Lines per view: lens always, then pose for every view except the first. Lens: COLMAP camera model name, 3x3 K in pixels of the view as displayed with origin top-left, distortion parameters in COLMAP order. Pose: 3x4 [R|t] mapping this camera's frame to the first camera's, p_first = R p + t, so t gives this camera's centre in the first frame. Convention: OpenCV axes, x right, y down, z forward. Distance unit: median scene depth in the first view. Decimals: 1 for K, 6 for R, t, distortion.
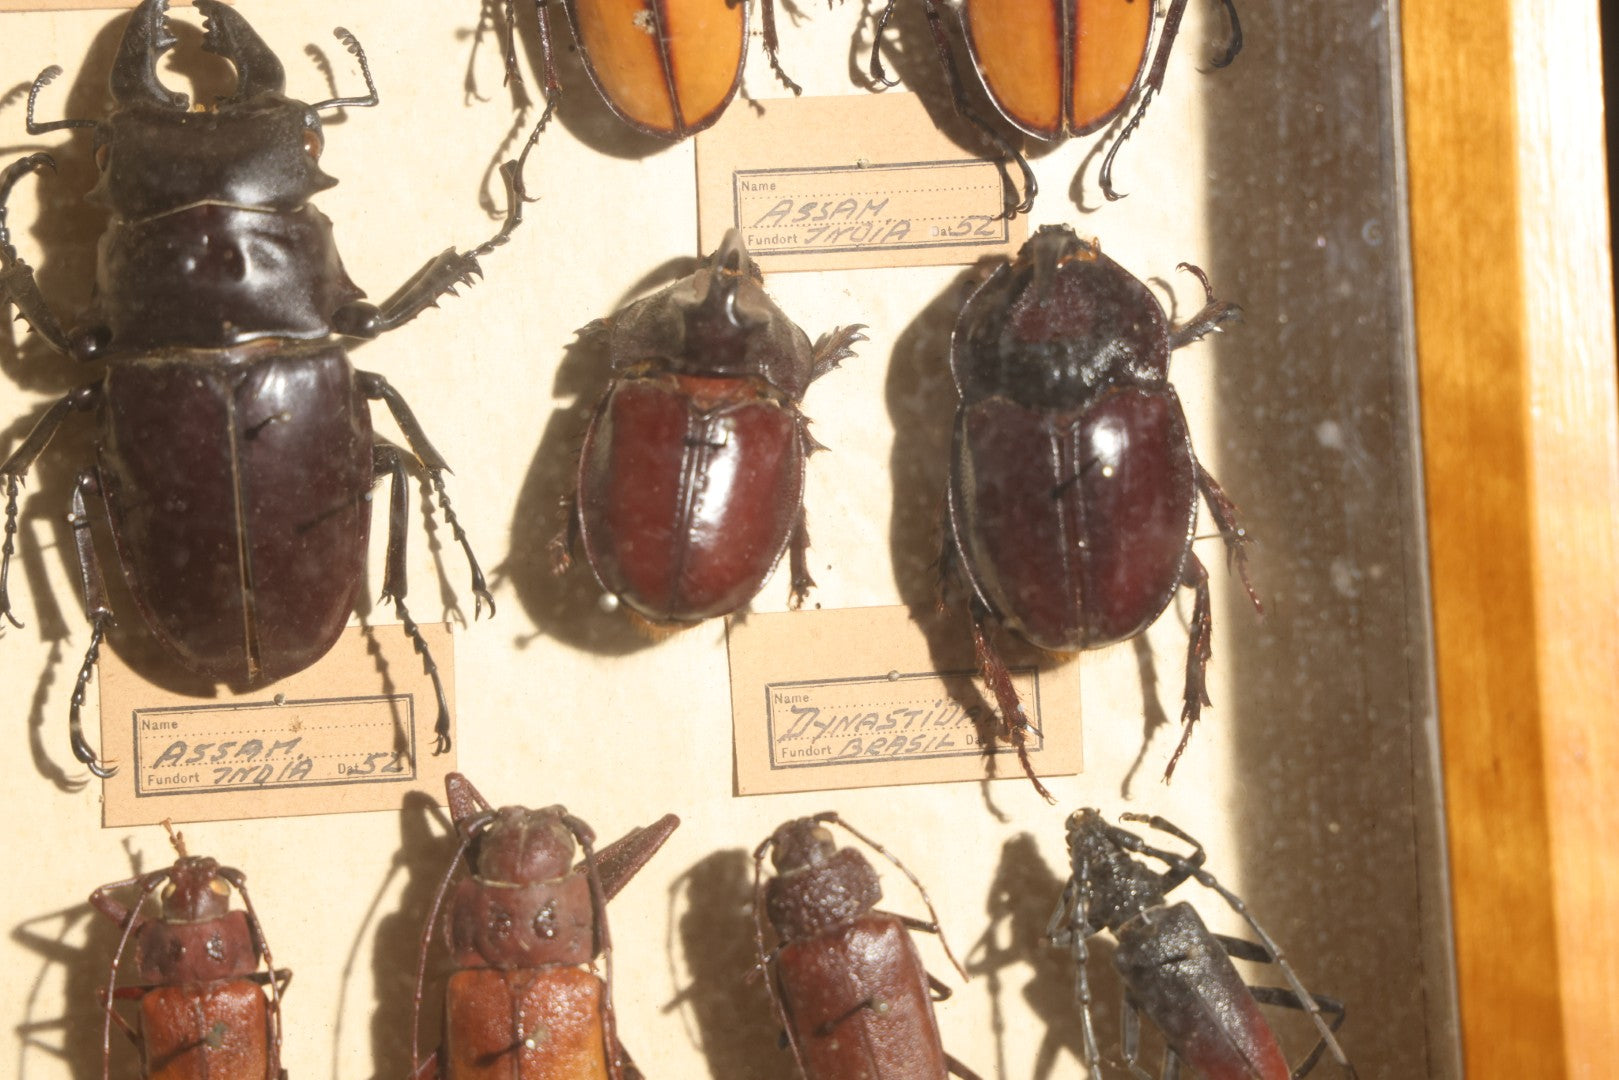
lens RADIAL K [[4616.0, 0, 826.0], [0, 4616.0, 528.9], [0, 0, 1]] dist [0.540493, -0.525262]
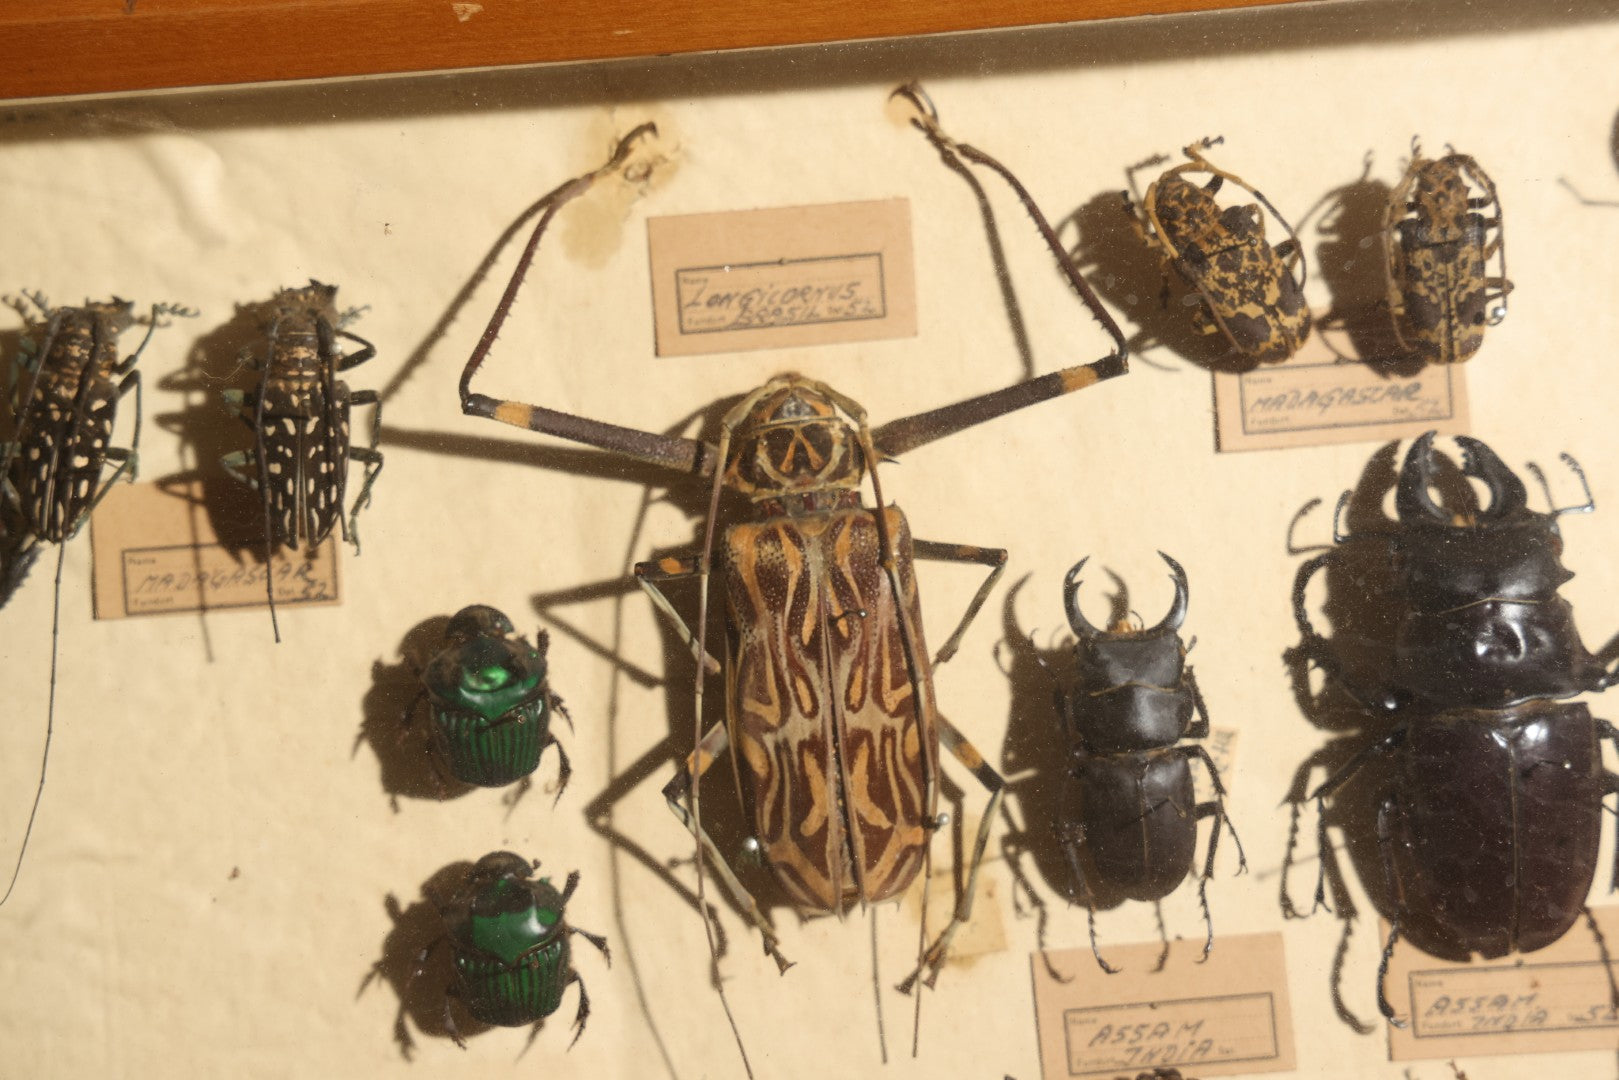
lens RADIAL K [[3805.4, 0, 833.2], [0, 3805.4, 532.7], [0, 0, 1]] dist [0.327216, -0.111949]
pose [[0.997845, -0.019945, -0.062513, -0.239808], [0.020543, 0.999749, 0.008932, -0.098031], [0.062319, -0.010197, 0.998004, -0.090896]]
